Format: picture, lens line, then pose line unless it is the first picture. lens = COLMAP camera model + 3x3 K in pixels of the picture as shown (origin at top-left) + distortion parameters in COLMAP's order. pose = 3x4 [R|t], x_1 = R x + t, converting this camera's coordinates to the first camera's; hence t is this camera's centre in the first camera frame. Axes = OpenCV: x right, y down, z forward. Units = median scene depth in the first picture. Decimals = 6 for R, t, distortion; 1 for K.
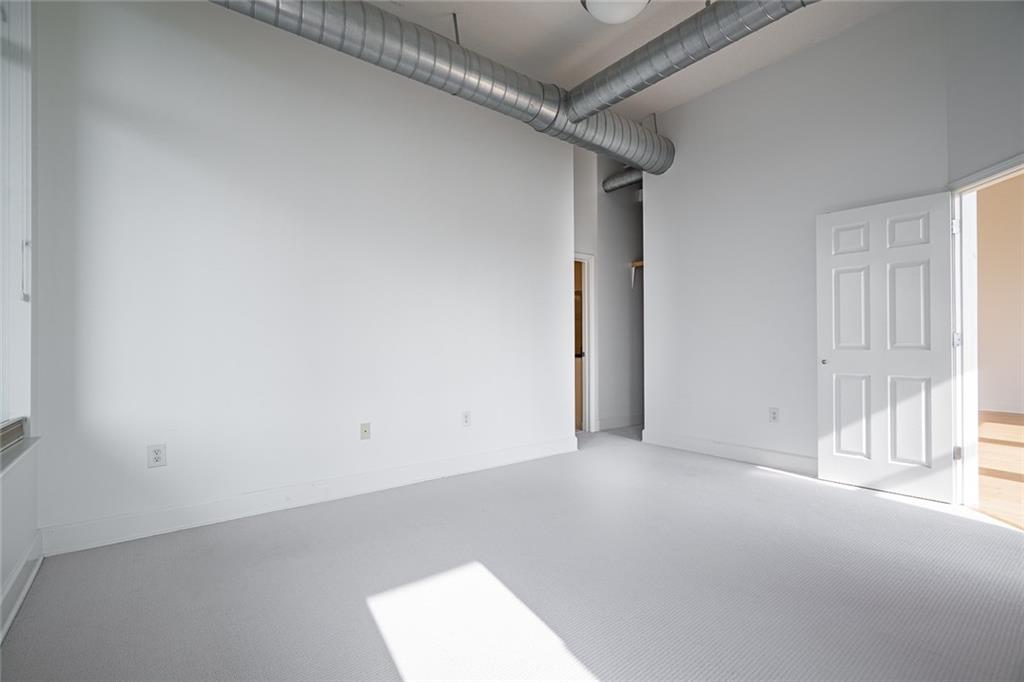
lens RADIAL K [[471.5, 0, 515.3], [0, 471.5, 341.2], [0, 0, 1]] dist [-0.005353, 0.000524]
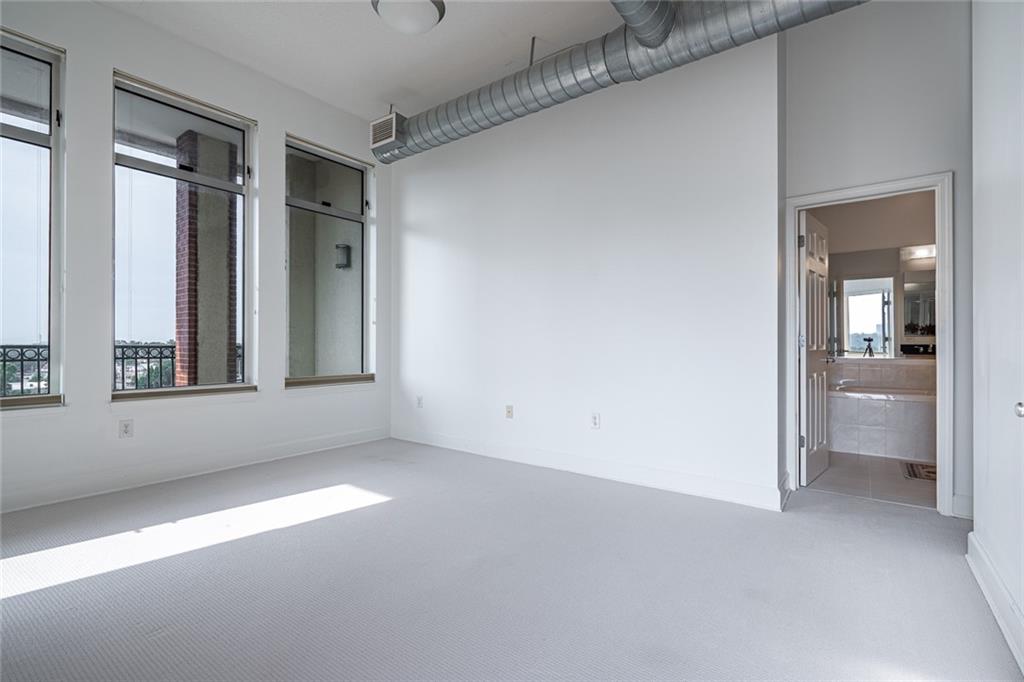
lens RADIAL K [[471.5, 0, 515.6], [0, 471.5, 338.9], [0, 0, 1]] dist [-0.005353, 0.000524]
pose [[0.263827, -0.005077, -0.964557, 0.916465], [-0.000802, 0.999985, -0.005483, -0.000055], [0.964570, 0.002220, 0.263819, 0.674978]]
